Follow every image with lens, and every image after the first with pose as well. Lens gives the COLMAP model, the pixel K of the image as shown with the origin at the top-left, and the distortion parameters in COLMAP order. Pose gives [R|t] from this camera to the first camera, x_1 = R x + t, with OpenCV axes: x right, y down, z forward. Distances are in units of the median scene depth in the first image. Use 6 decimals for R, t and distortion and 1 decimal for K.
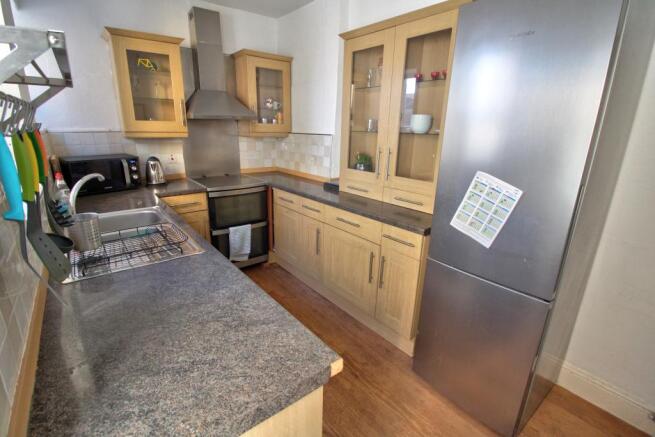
lens RADIAL K [[309.2, 0, 325.8], [0, 309.2, 218.4], [0, 0, 1]] dist [-0.016176, -0.001057]
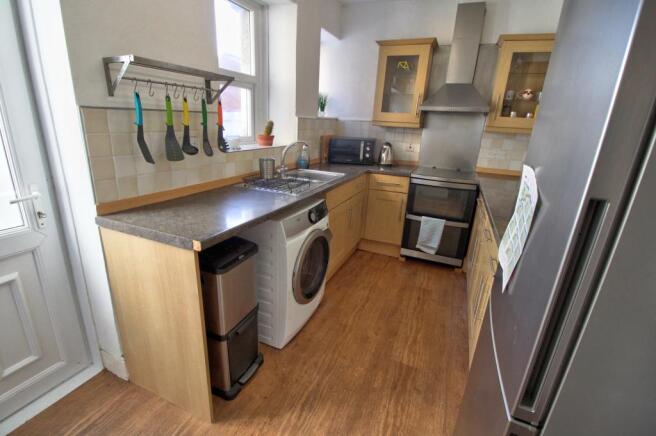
lens RADIAL K [[309.7, 0, 315.1], [0, 309.7, 217.6], [0, 0, 1]] dist [-0.016176, -0.001057]
pose [[0.460644, 0.268634, -0.845957, 0.415600], [-0.286788, 0.947024, 0.144564, -0.011926], [0.839976, 0.176018, 0.513281, 0.177194]]
